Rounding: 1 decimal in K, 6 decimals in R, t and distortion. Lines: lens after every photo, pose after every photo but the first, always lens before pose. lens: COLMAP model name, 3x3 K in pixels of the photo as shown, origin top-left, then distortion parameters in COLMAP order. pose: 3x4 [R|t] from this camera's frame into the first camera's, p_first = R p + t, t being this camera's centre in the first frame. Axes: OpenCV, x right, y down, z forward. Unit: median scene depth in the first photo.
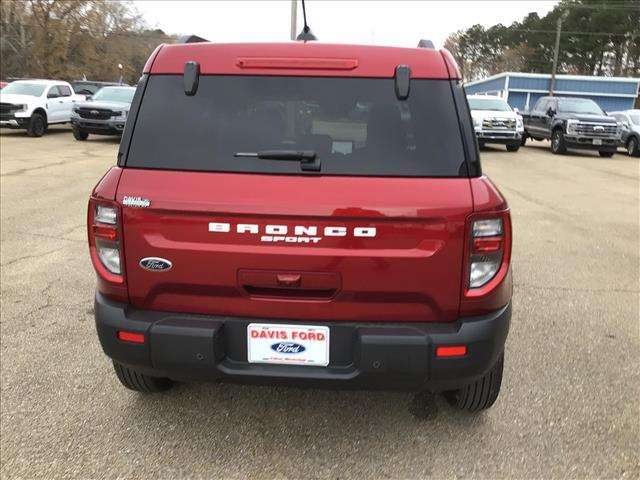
lens RADIAL K [[575.3, 0, 334.1], [0, 575.3, 242.6], [0, 0, 1]] dist [0.063227, -0.128113]
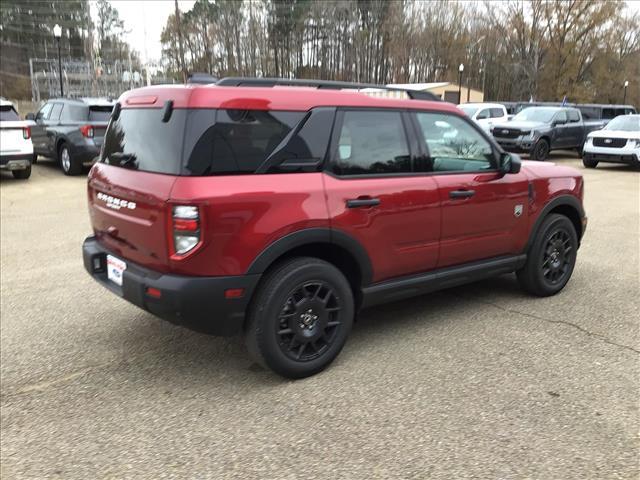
lens RADIAL K [[574.1, 0, 318.7], [0, 574.1, 241.7], [0, 0, 1]] dist [0.060271, -0.083486]
pose [[0.669827, 0.139496, -0.729296, 1.490450], [-0.163980, 0.985734, 0.037938, -0.061805], [0.724184, 0.094179, 0.683145, 0.281831]]
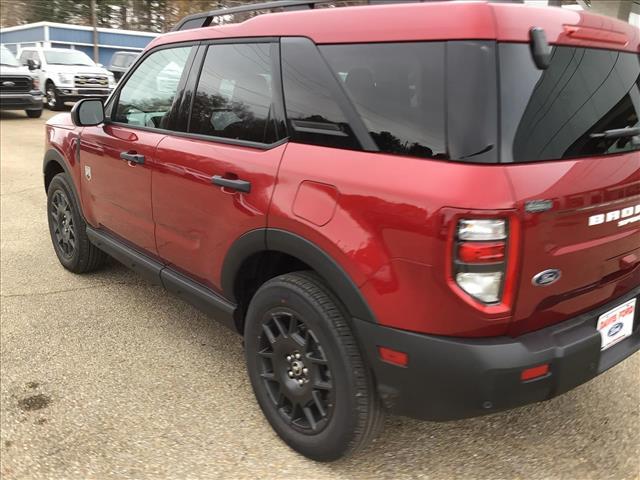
lens RADIAL K [[584.0, 0, 321.4], [0, 584.0, 238.6], [0, 0, 1]] dist [0.079639, -0.153251]
pose [[0.706853, -0.186002, 0.682467, -1.096407], [0.141643, 0.982487, 0.121066, -0.163984], [-0.693034, 0.011090, 0.720820, 0.615782]]
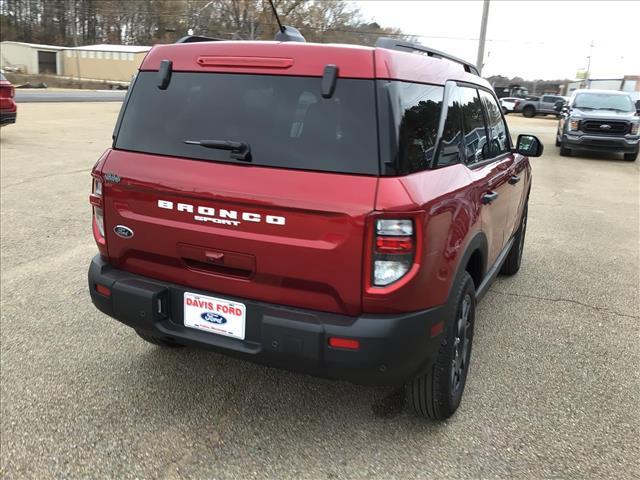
lens RADIAL K [[584.0, 0, 321.4], [0, 584.0, 238.6], [0, 0, 1]] dist [0.079639, -0.153251]
pose [[0.934379, 0.104854, -0.340501, 0.481641], [-0.104654, 0.994327, 0.019009, -0.013249], [0.340562, 0.017873, 0.940052, 0.006015]]
